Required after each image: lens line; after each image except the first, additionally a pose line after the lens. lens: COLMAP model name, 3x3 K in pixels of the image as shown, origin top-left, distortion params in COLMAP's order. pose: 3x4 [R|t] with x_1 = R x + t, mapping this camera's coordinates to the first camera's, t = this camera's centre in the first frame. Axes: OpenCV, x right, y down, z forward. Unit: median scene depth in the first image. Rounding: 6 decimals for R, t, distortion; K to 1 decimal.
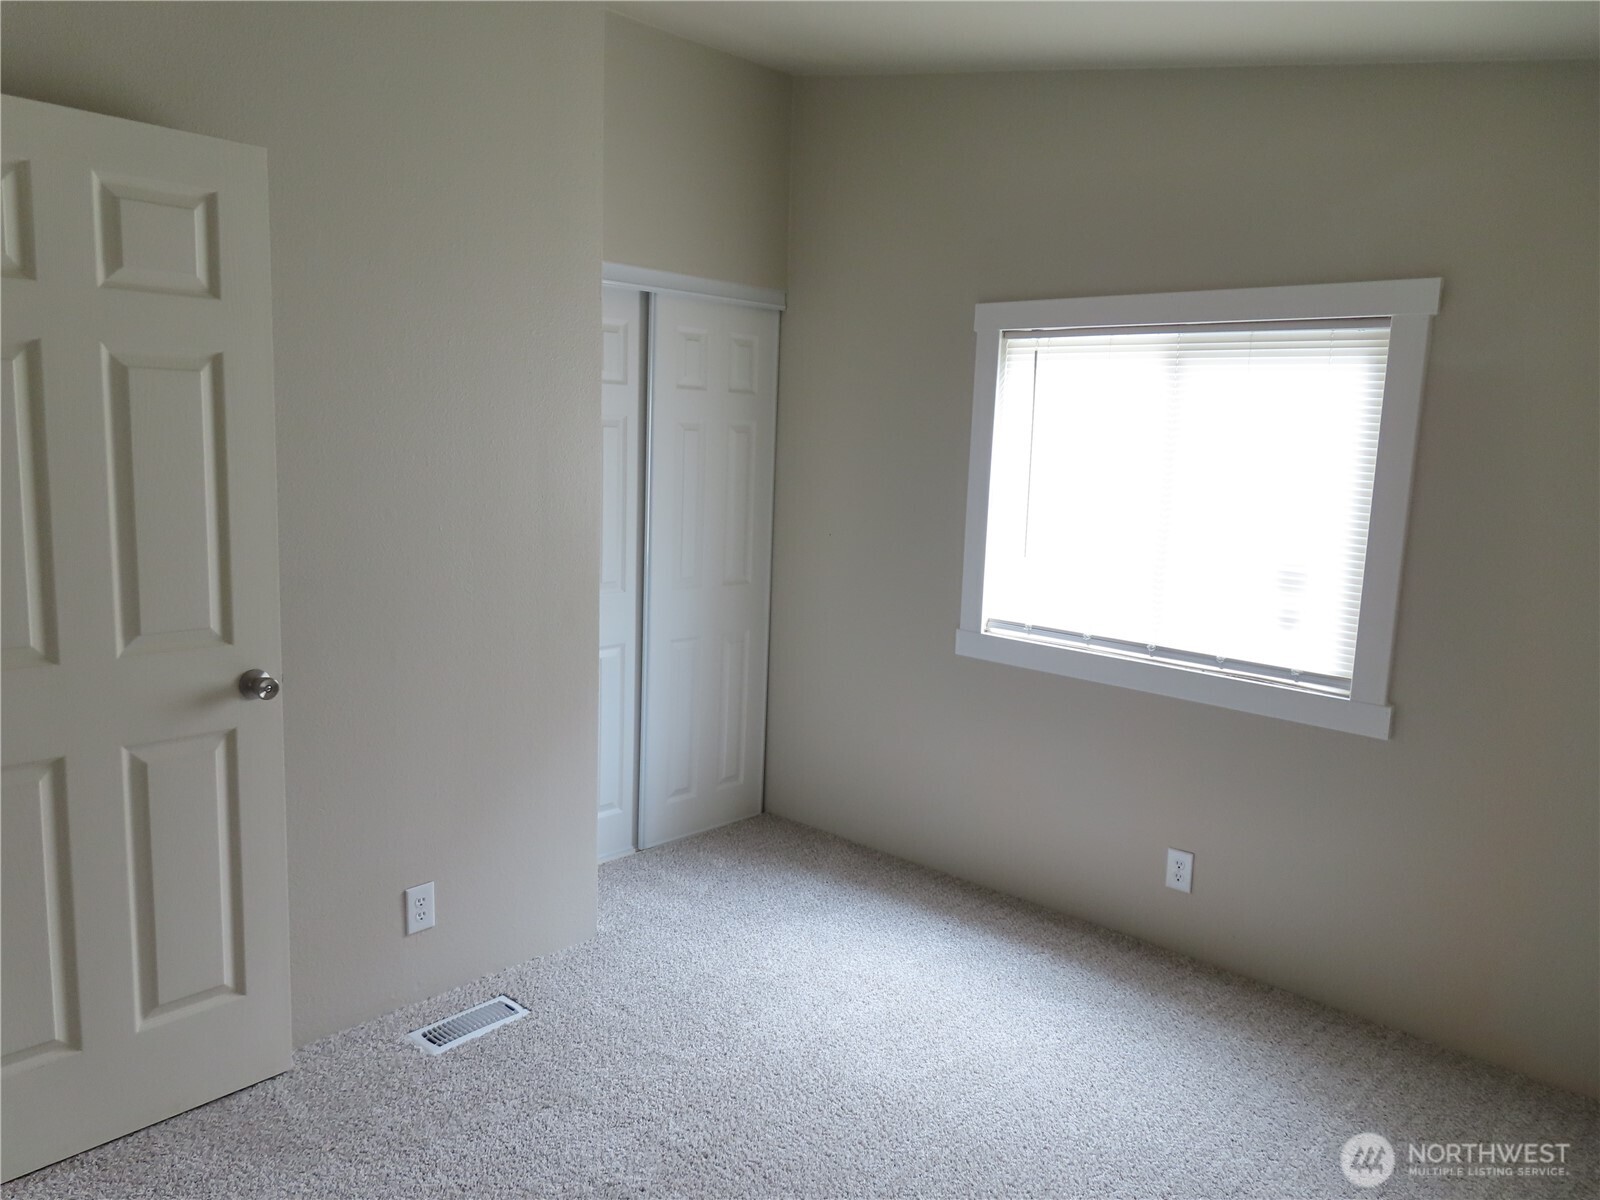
lens RADIAL K [[1145.0, 0, 800.7], [0, 1145.0, 596.2], [0, 0, 1]] dist [-0.010562, 0.005209]
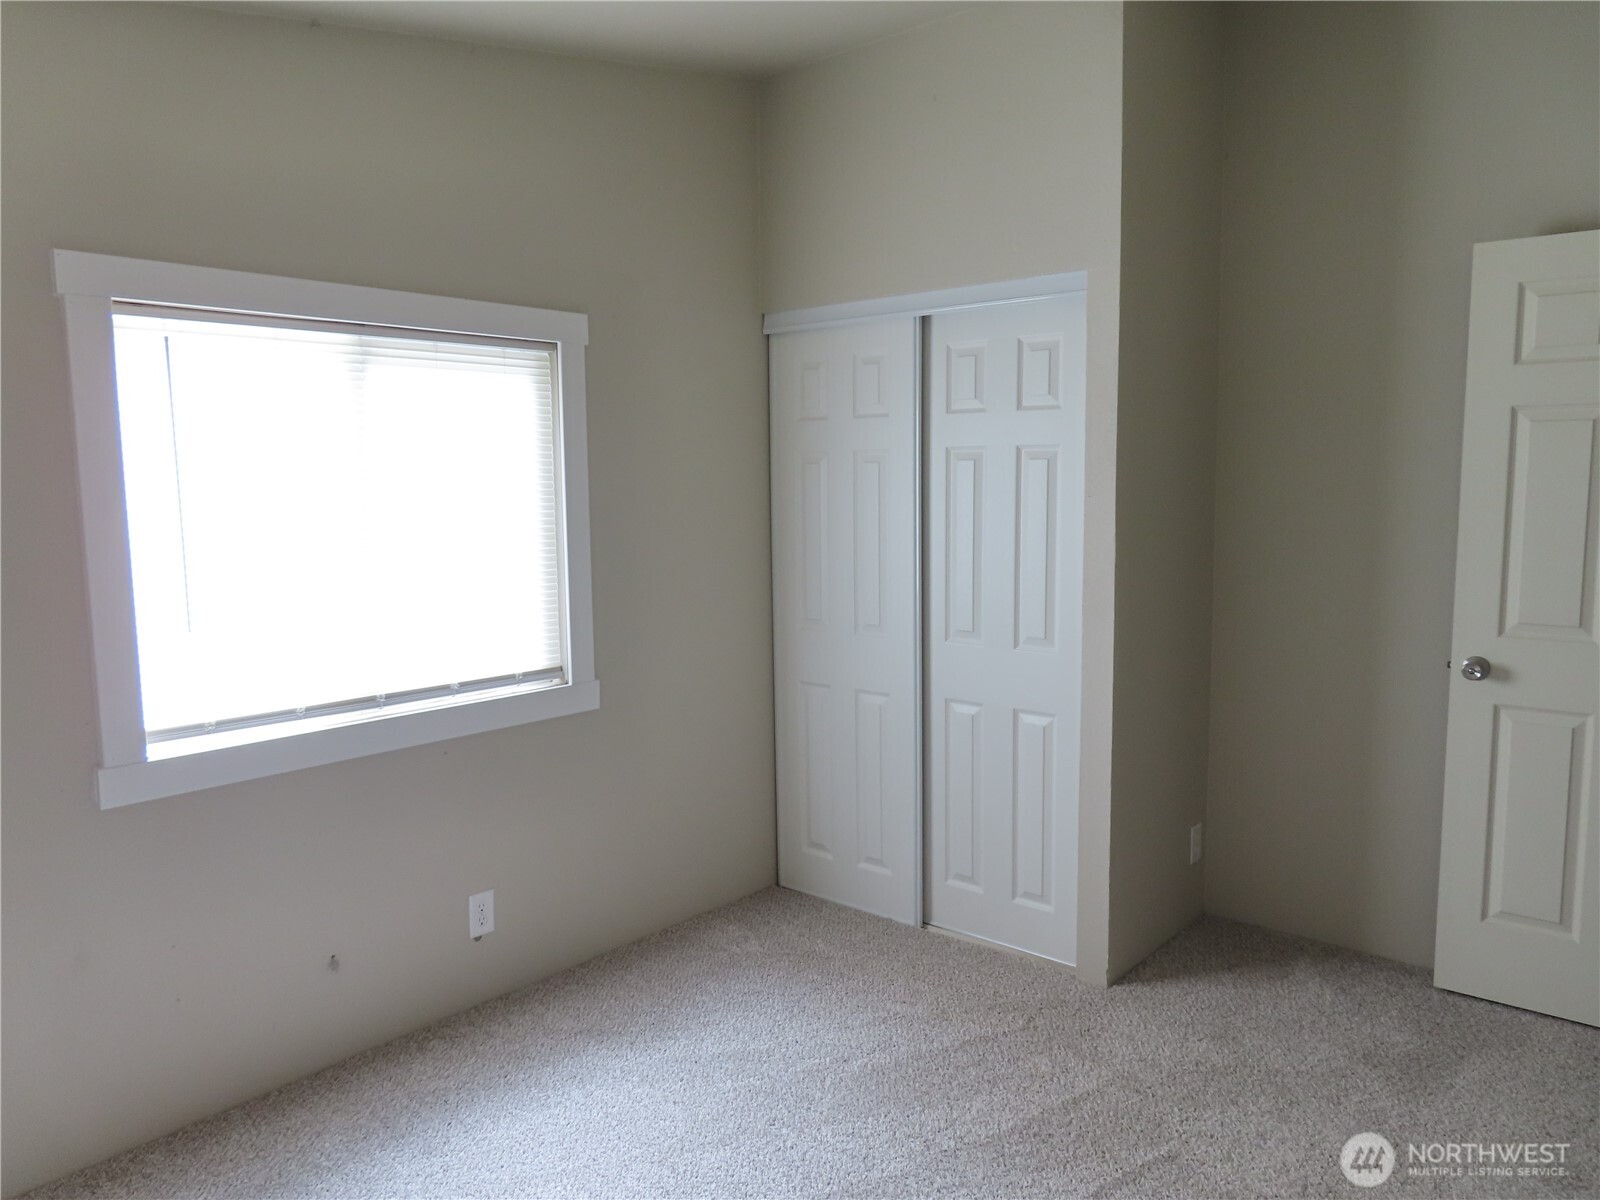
lens RADIAL K [[1155.6, 0, 800.0], [0, 1155.6, 600.0], [0, 0, 1]] dist [0.022300, -0.000223]
pose [[-0.045300, -0.156734, 0.986601, -0.558935], [0.144054, 0.976268, 0.161707, -0.123930], [-0.988532, 0.149449, -0.021647, 0.695421]]
